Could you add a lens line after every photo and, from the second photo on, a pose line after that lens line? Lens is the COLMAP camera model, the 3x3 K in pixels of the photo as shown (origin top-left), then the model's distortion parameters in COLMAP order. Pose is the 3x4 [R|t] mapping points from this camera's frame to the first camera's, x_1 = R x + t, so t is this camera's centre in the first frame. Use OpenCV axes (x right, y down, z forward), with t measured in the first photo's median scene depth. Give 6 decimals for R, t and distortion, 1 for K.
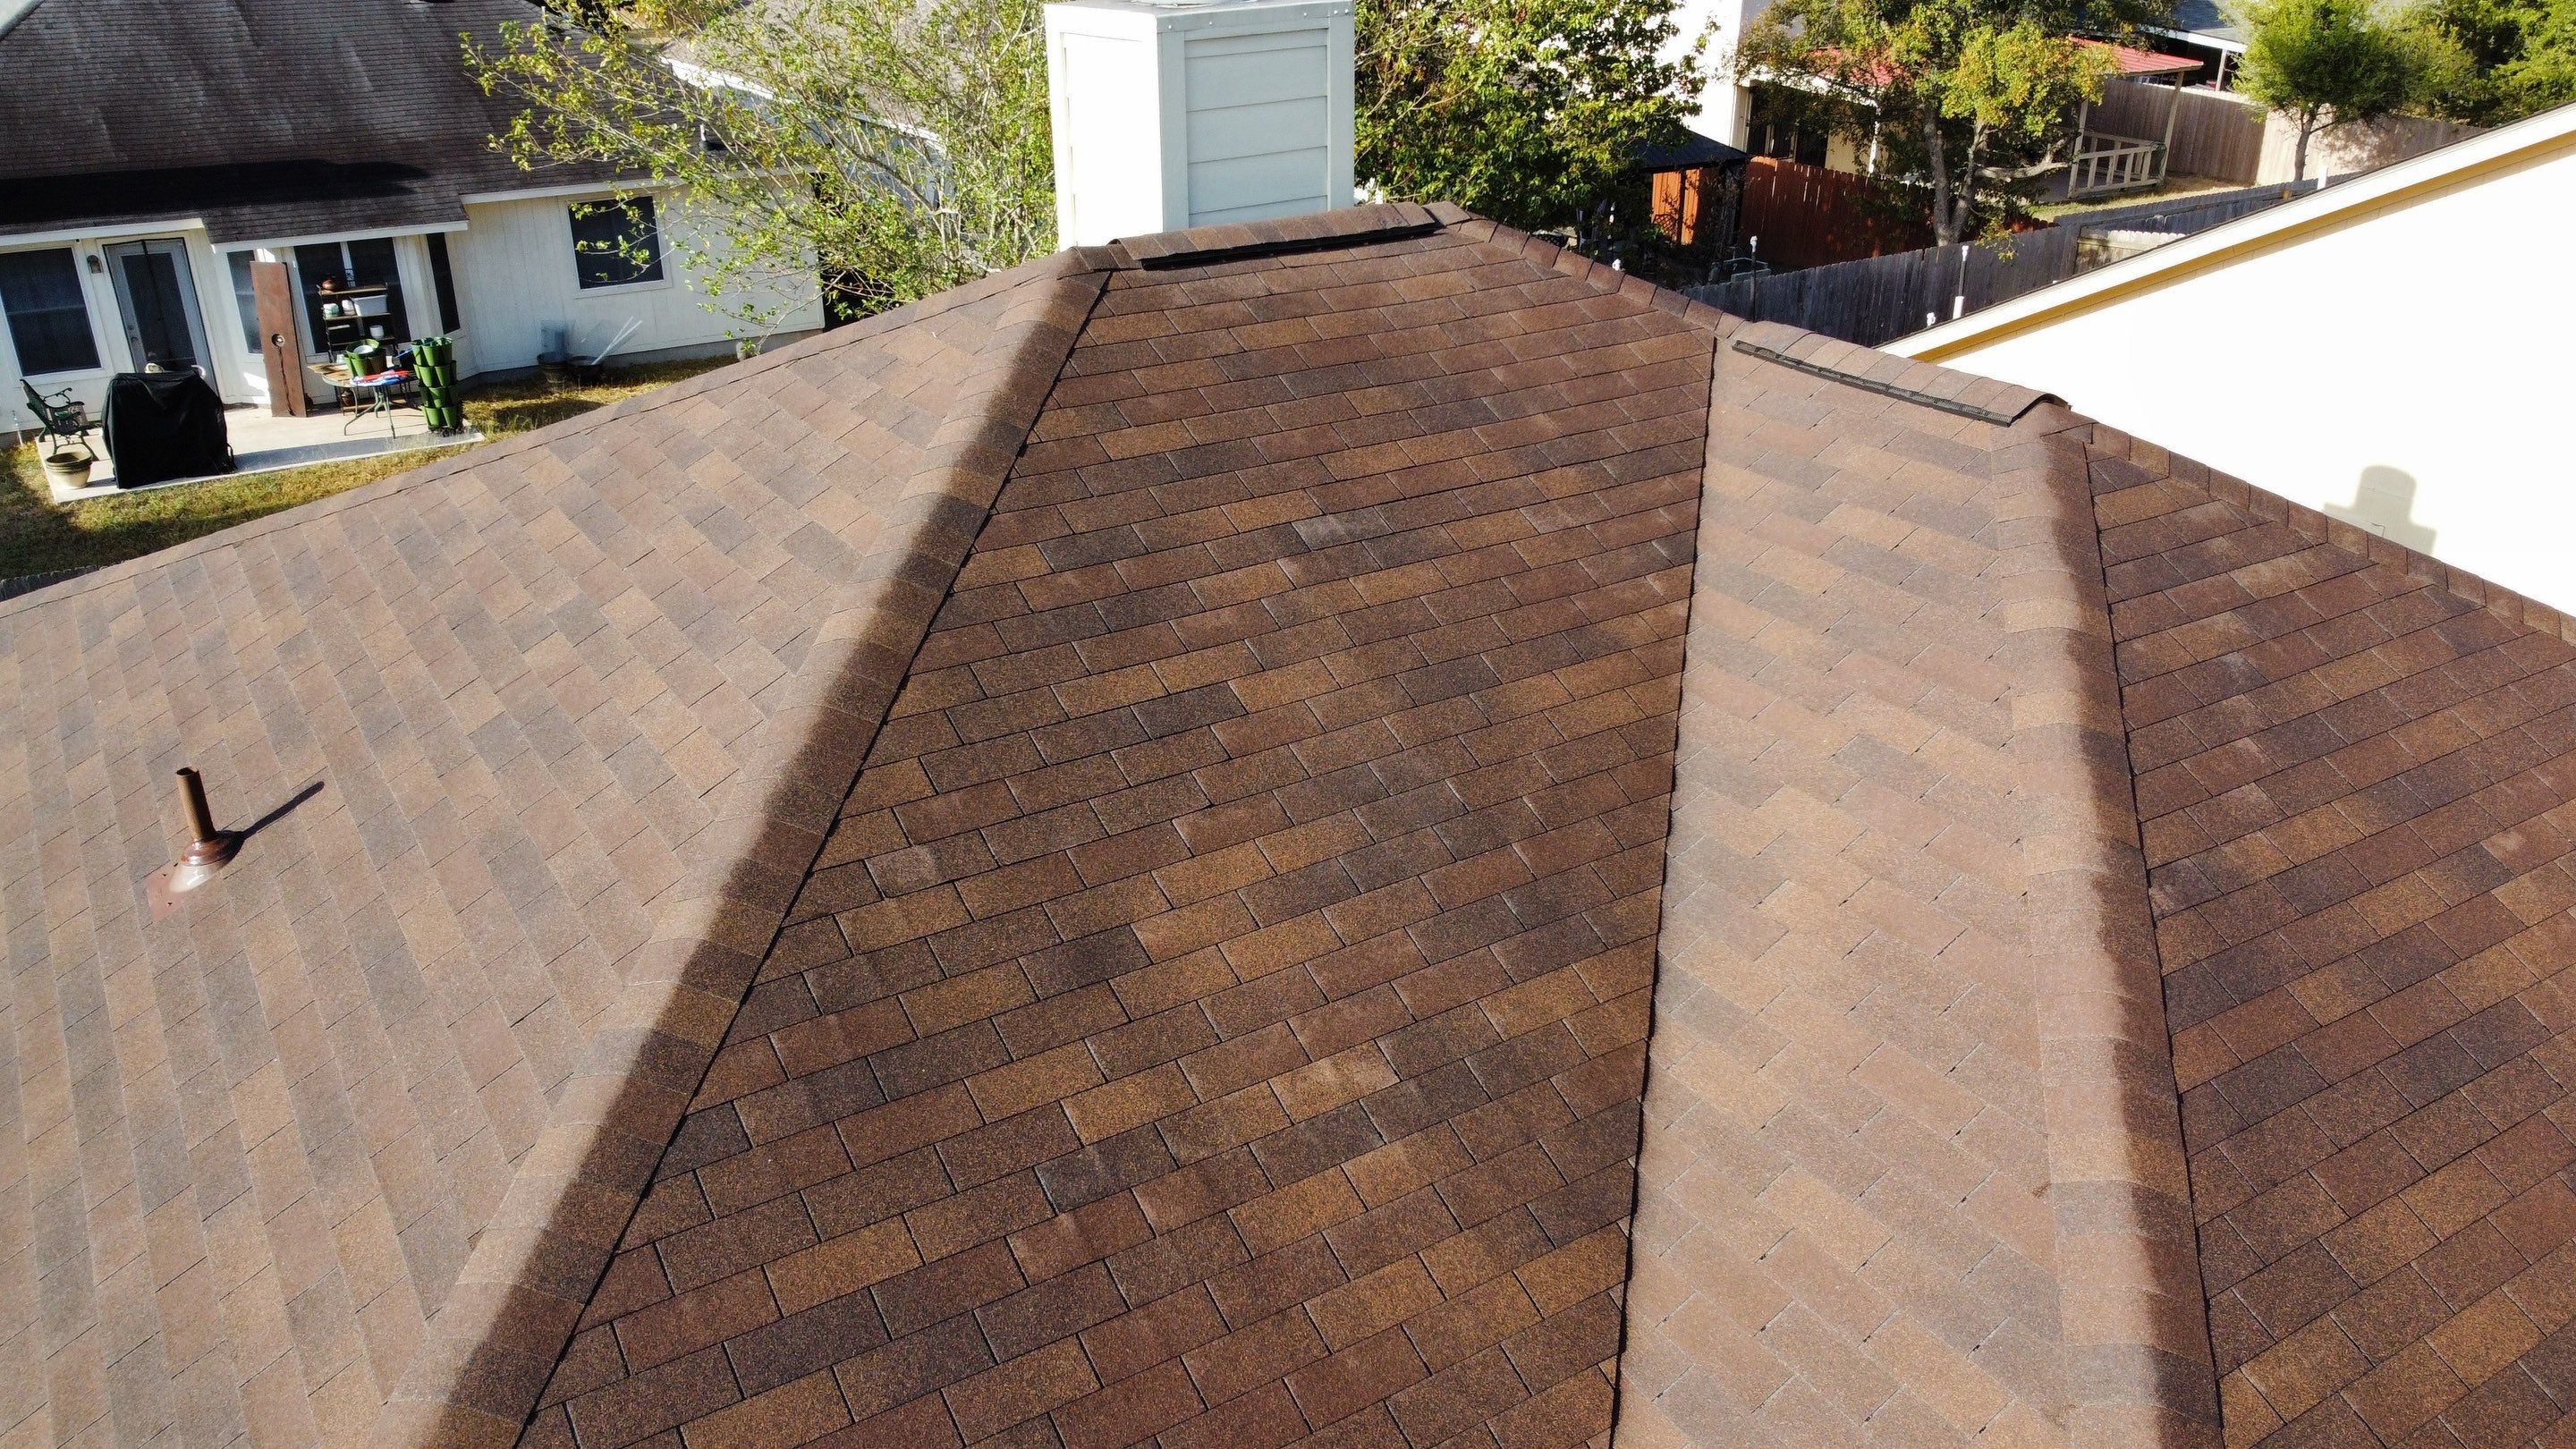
lens RADIAL K [[1950.4, 0, 1285.9], [0, 1950.4, 747.4], [0, 0, 1]] dist [0.007940, -0.017645]
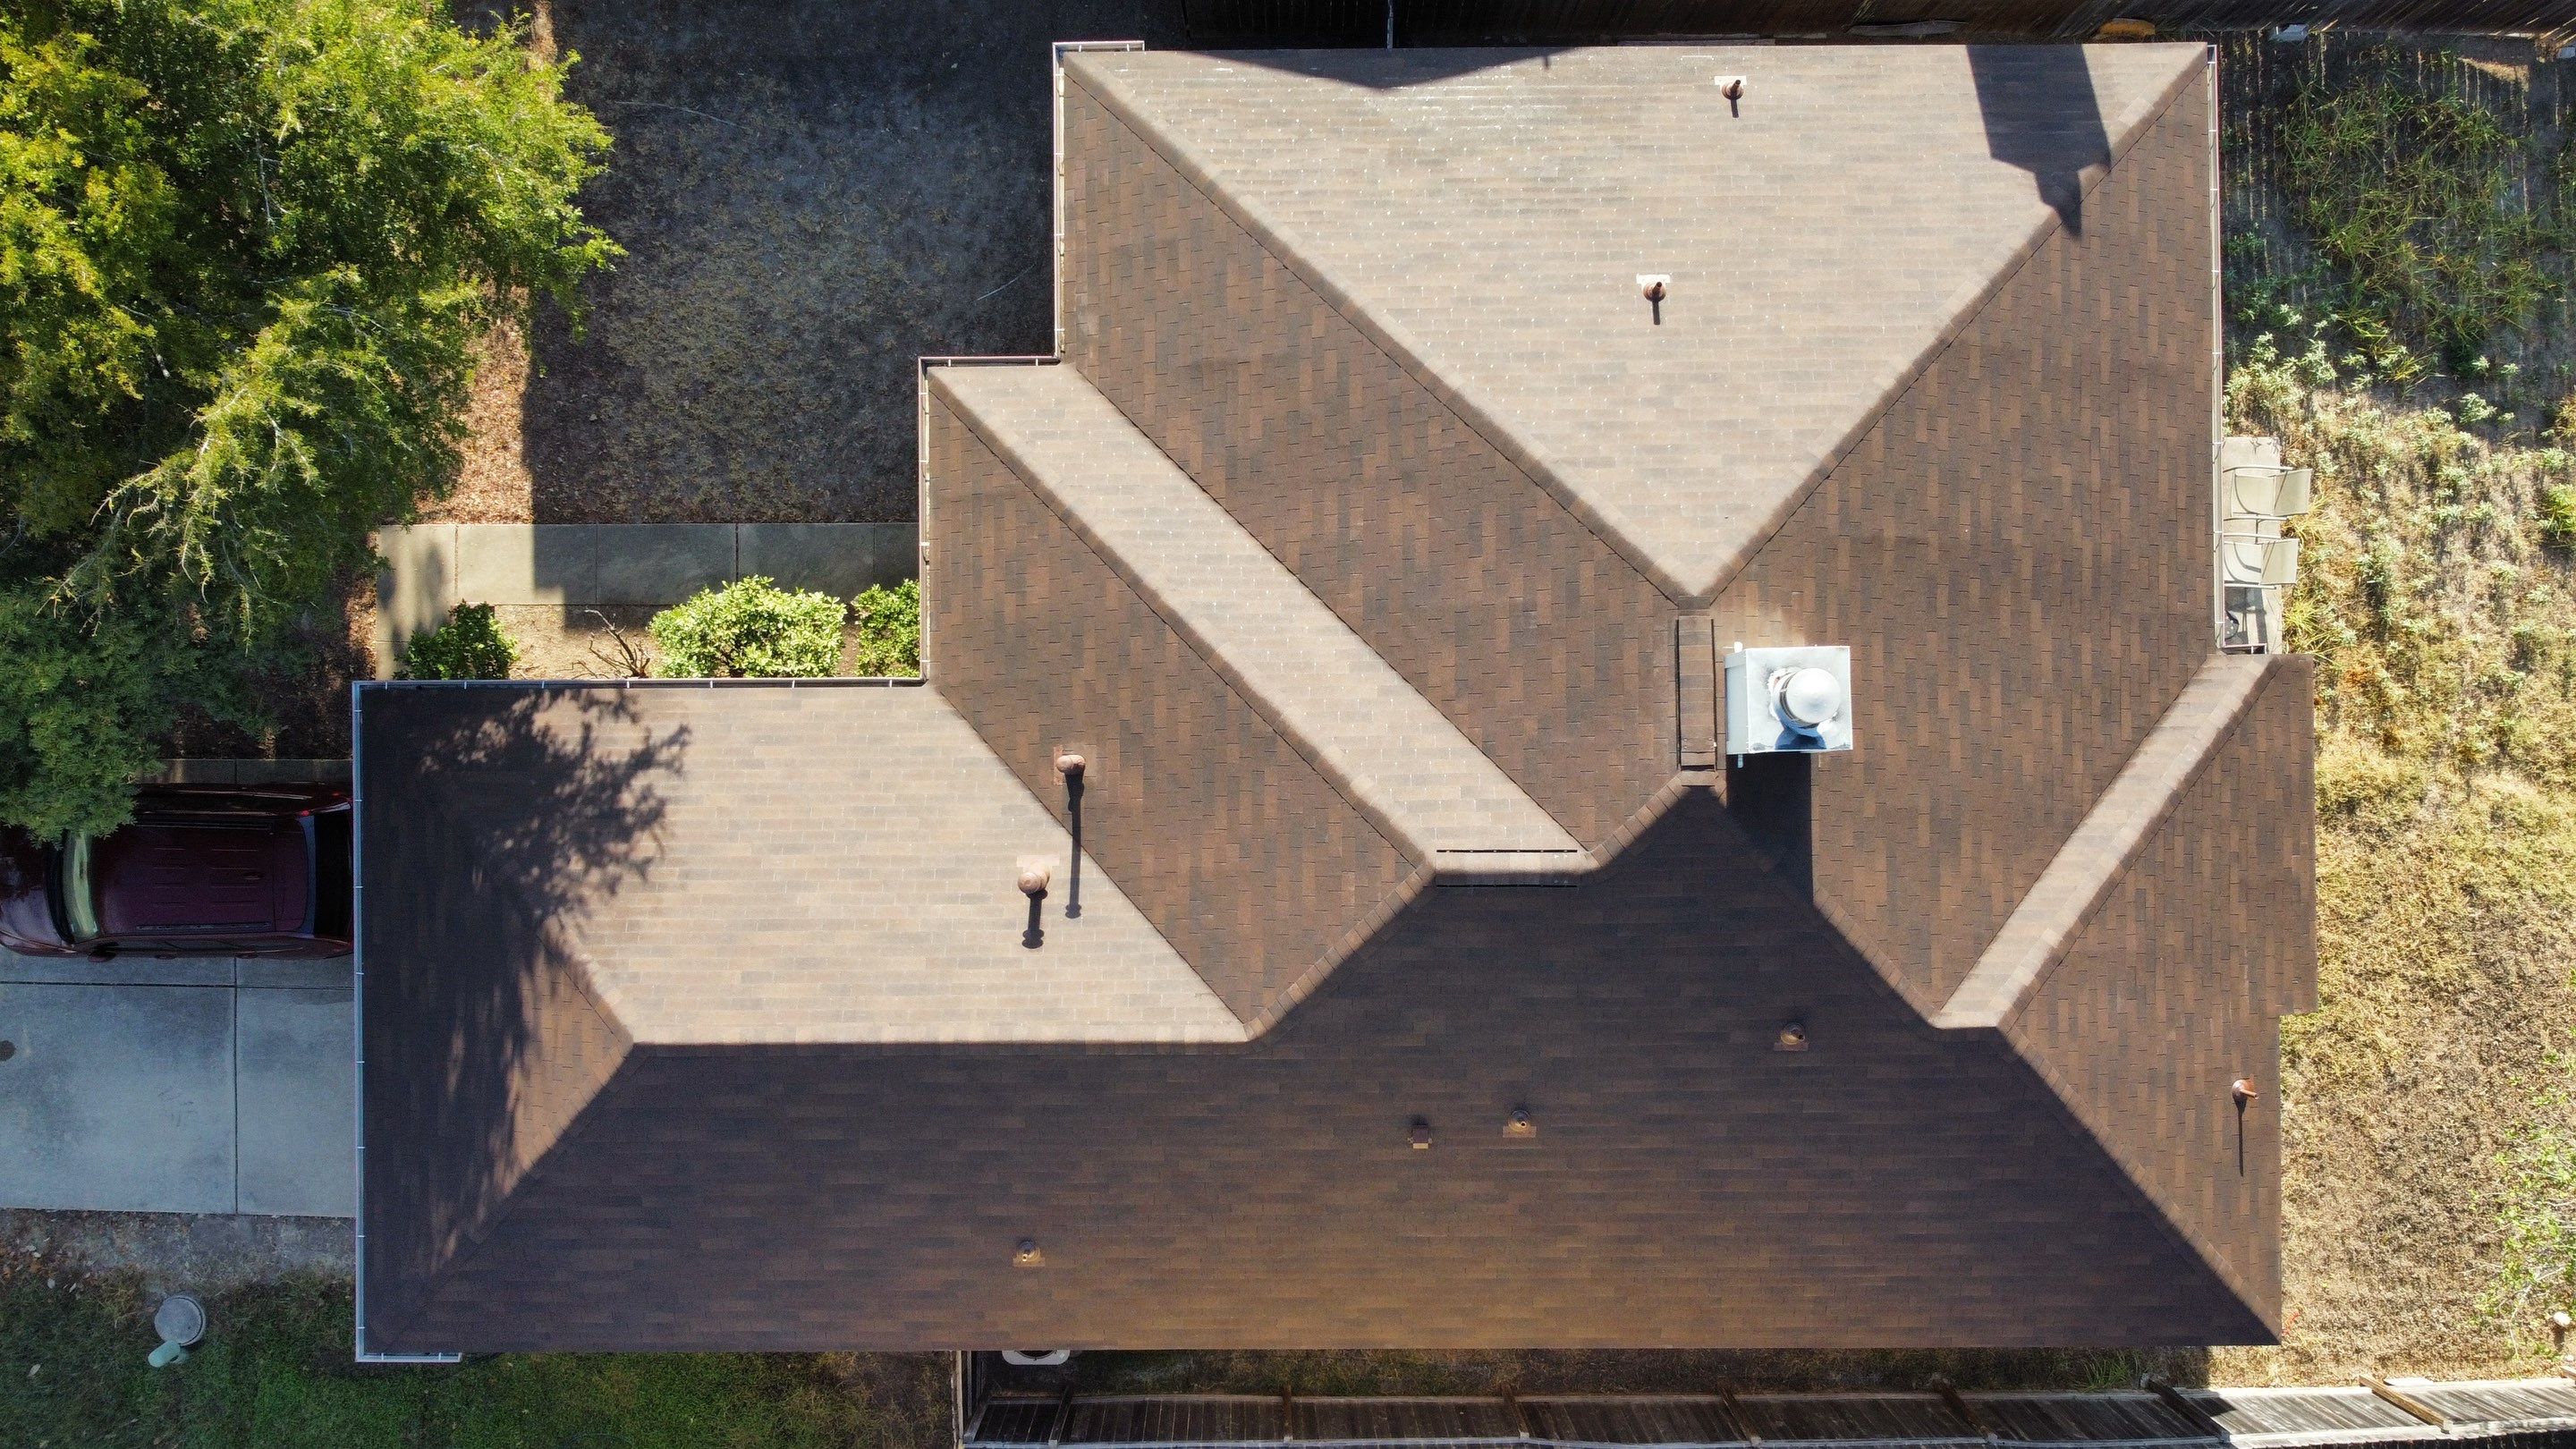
lens RADIAL K [[1950.4, 0, 1282.0], [0, 1950.4, 738.6], [0, 0, 1]] dist [0.007940, -0.017645]
pose [[-0.532521, 0.846414, -0.002362, 0.437532], [-0.349952, -0.217630, 0.911137, -3.131758], [0.770685, 0.486026, 0.412097, -0.466534]]
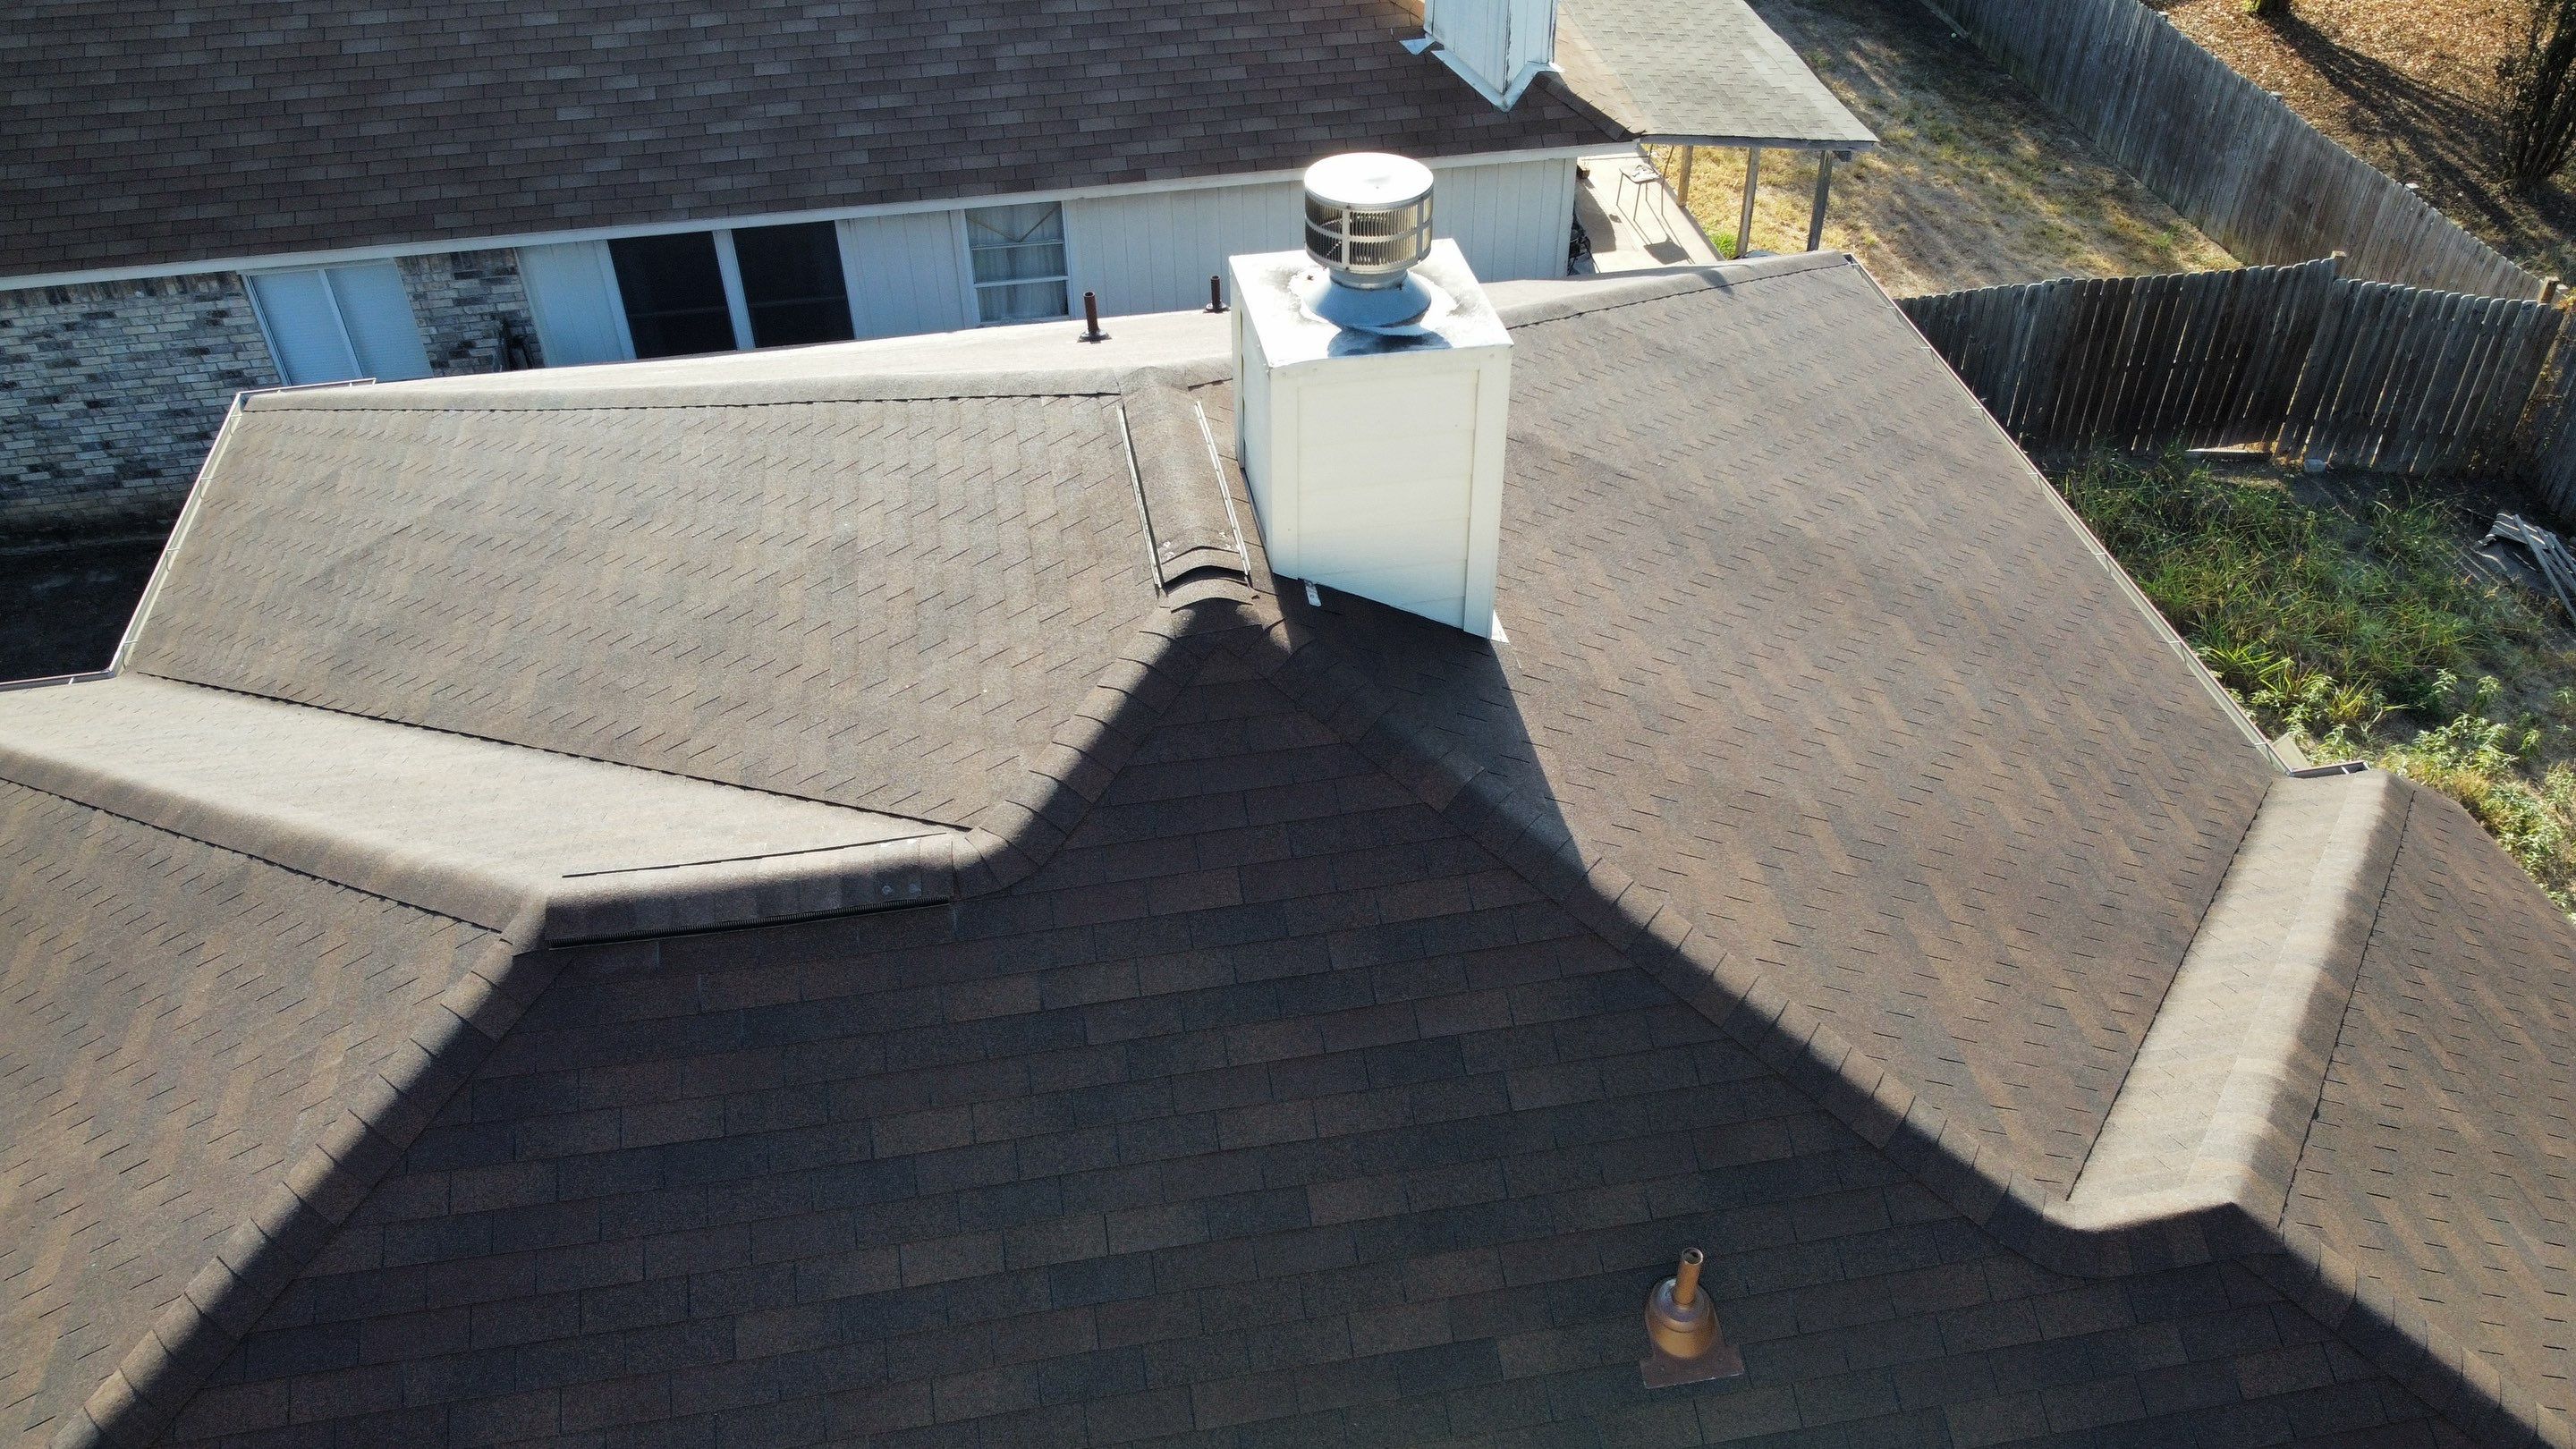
lens RADIAL K [[1950.4, 0, 1284.7], [0, 1950.4, 744.4], [0, 0, 1]] dist [0.007940, -0.017645]
pose [[-0.389973, 0.602070, -0.696730, 1.086243], [-0.380316, 0.583776, 0.717332, -1.320221], [0.838618, 0.544718, 0.001320, 1.556226]]
